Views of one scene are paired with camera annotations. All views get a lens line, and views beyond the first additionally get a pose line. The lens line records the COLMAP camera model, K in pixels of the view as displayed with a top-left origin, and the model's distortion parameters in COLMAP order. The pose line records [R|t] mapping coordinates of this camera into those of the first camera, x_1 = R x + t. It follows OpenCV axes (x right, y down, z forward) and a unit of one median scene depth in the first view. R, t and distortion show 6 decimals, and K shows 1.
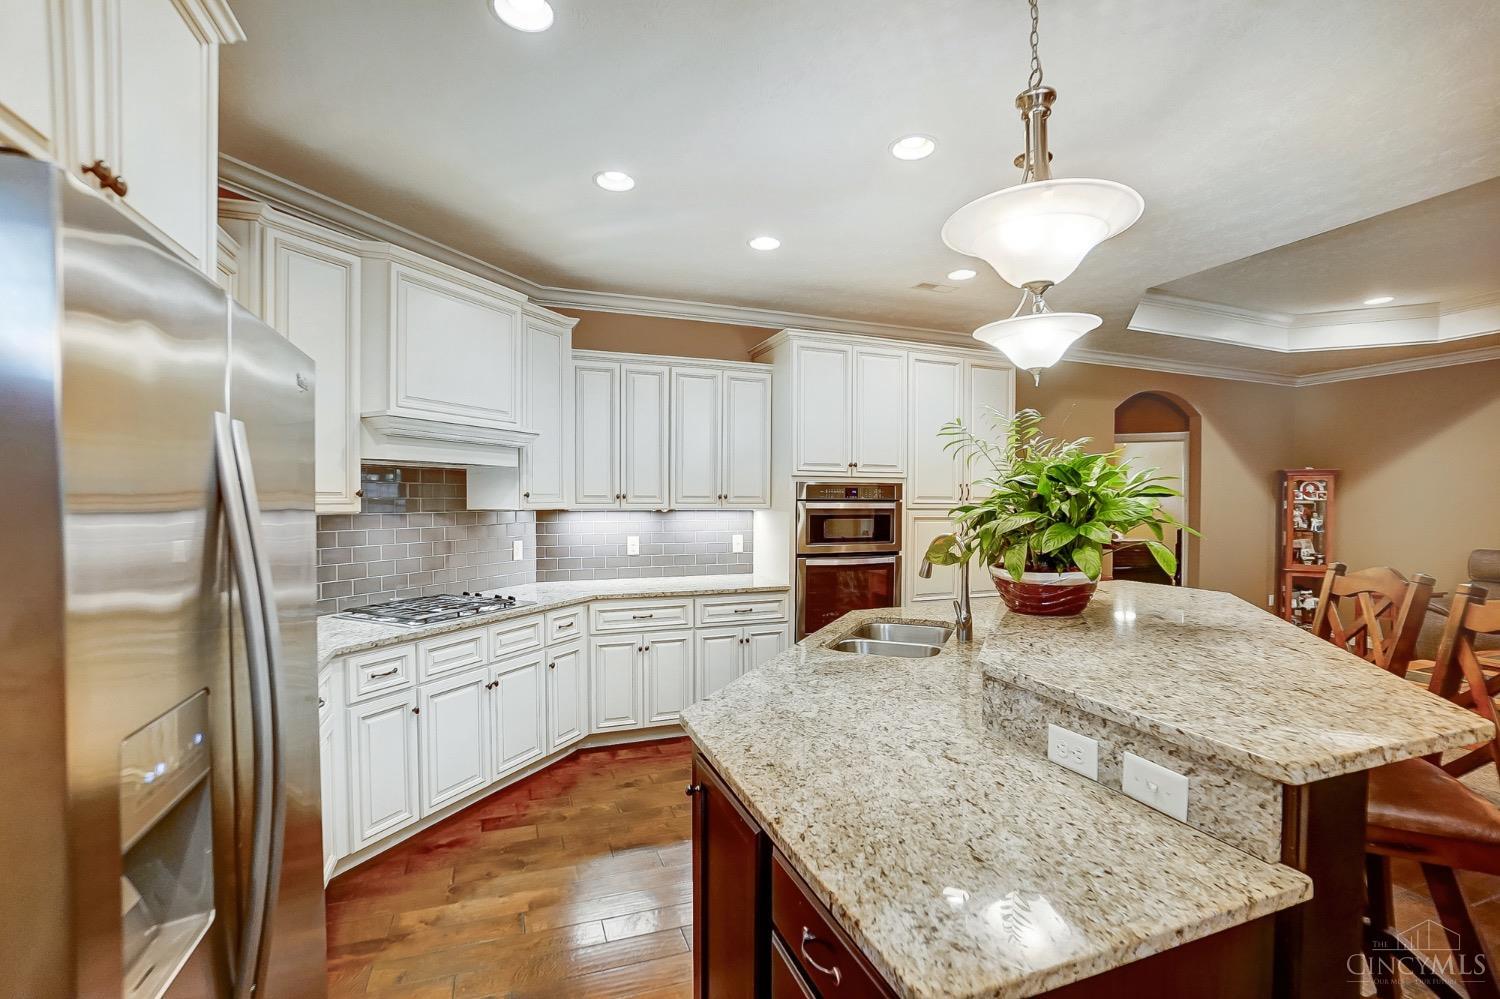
lens RADIAL K [[662.5, 0, 751.1], [0, 662.5, 504.0], [0, 0, 1]] dist [-0.054844, 0.015071]
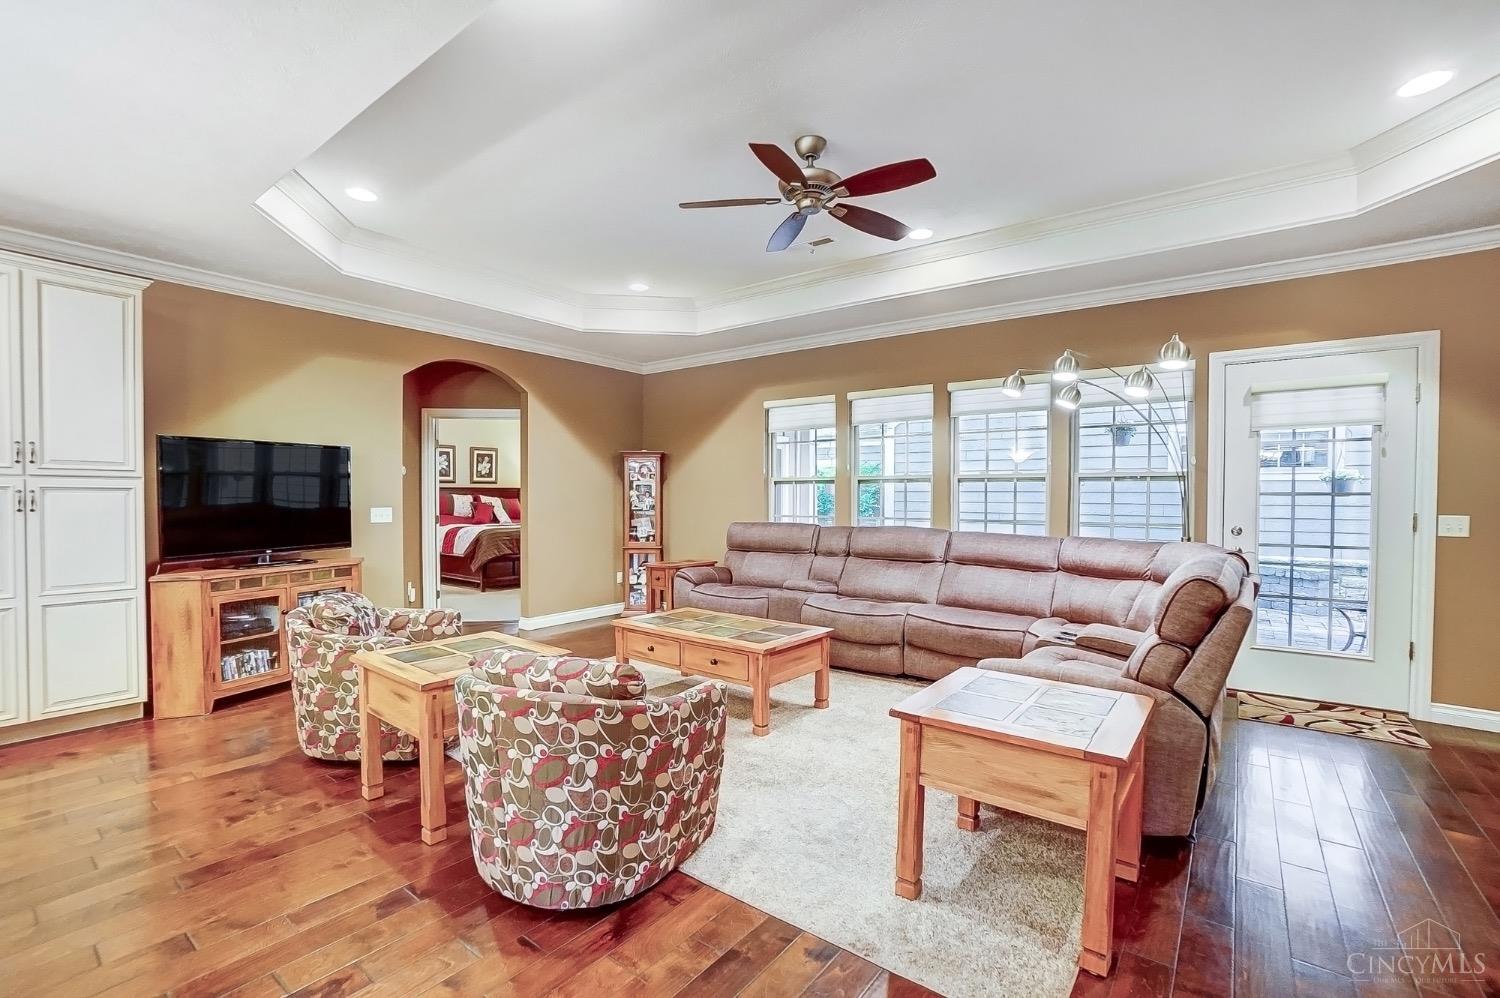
lens RADIAL K [[662.5, 0, 742.5], [0, 662.5, 512.4], [0, 0, 1]] dist [-0.054844, 0.015071]
pose [[0.846655, -0.012658, 0.531991, 0.676687], [0.002882, 0.999811, 0.019204, 0.040407], [-0.532134, -0.014726, 0.846532, -0.023044]]
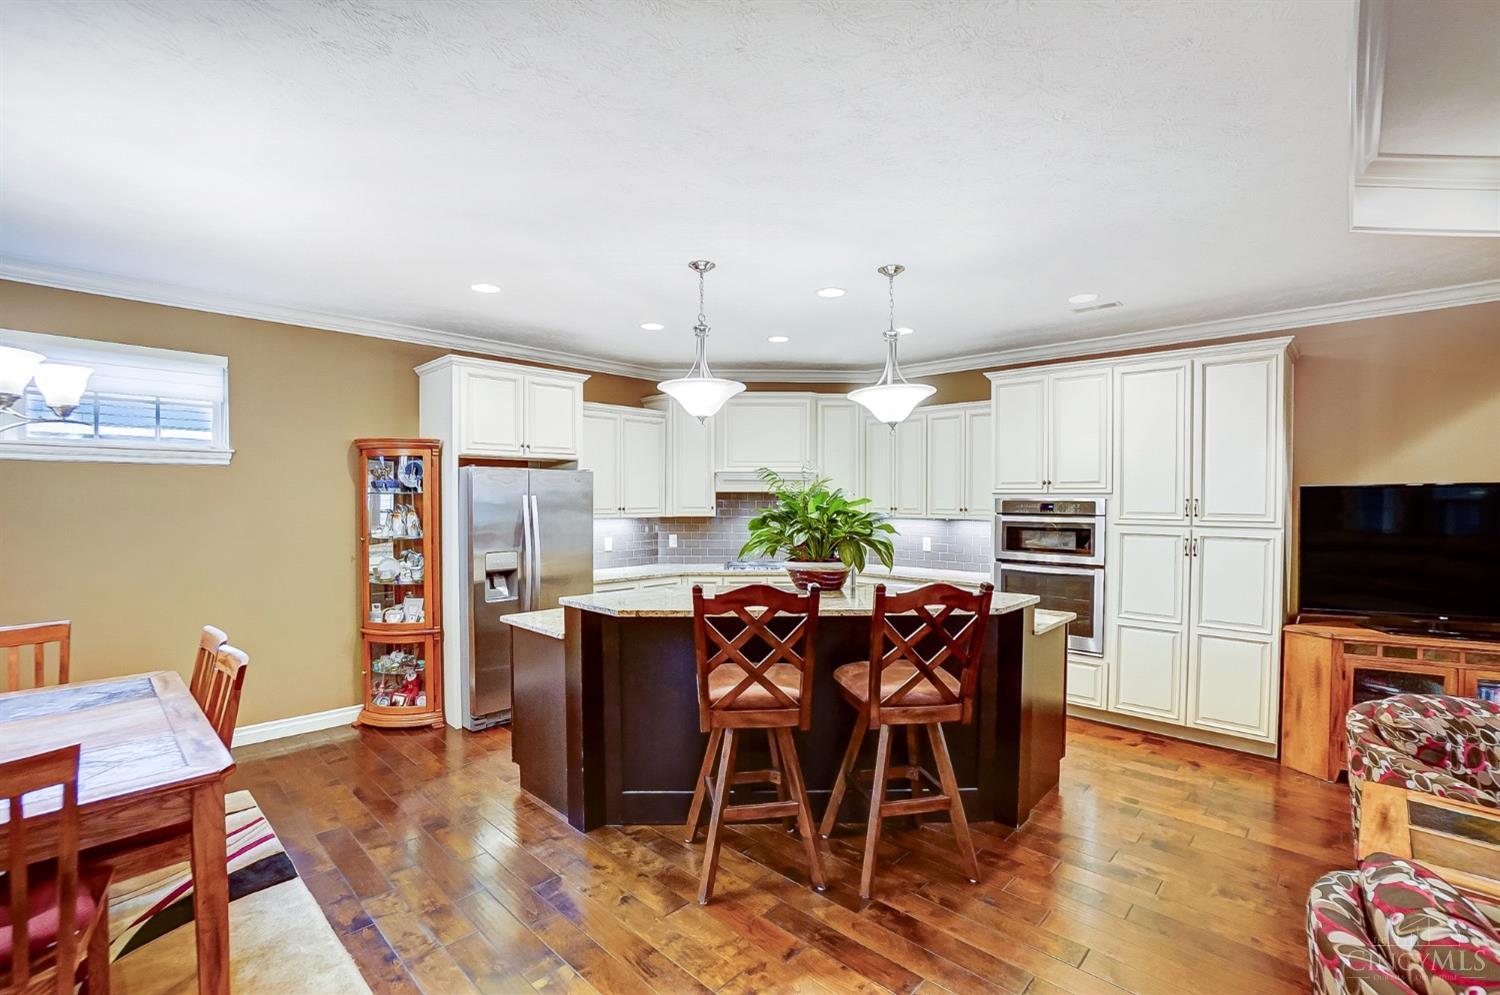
lens RADIAL K [[662.5, 0, 744.3], [0, 662.5, 508.1], [0, 0, 1]] dist [-0.054844, 0.015071]
pose [[0.432798, 0.012151, -0.901409, 0.929426], [-0.008543, 0.999920, 0.009377, -0.022674], [0.901451, 0.003643, 0.432866, 0.073849]]
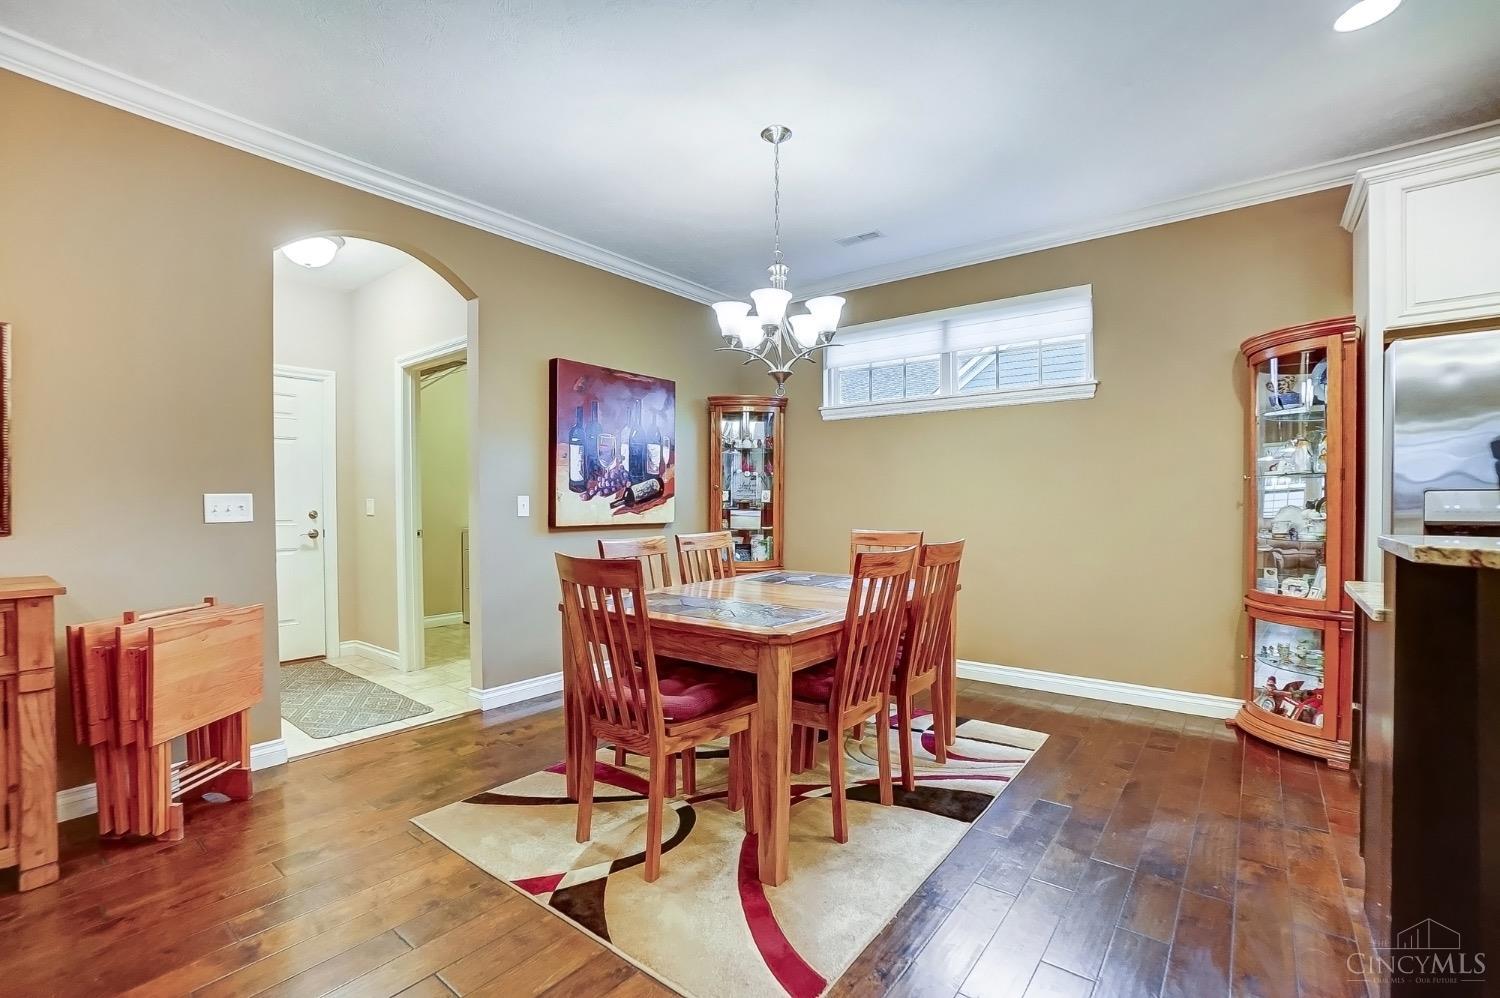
lens RADIAL K [[662.5, 0, 742.3], [0, 662.5, 508.7], [0, 0, 1]] dist [-0.054844, 0.015071]
pose [[-0.855010, 0.006365, -0.518572, 0.638335], [-0.002952, 0.999849, 0.017140, 0.067979], [0.518602, 0.016186, -0.854862, 0.319653]]
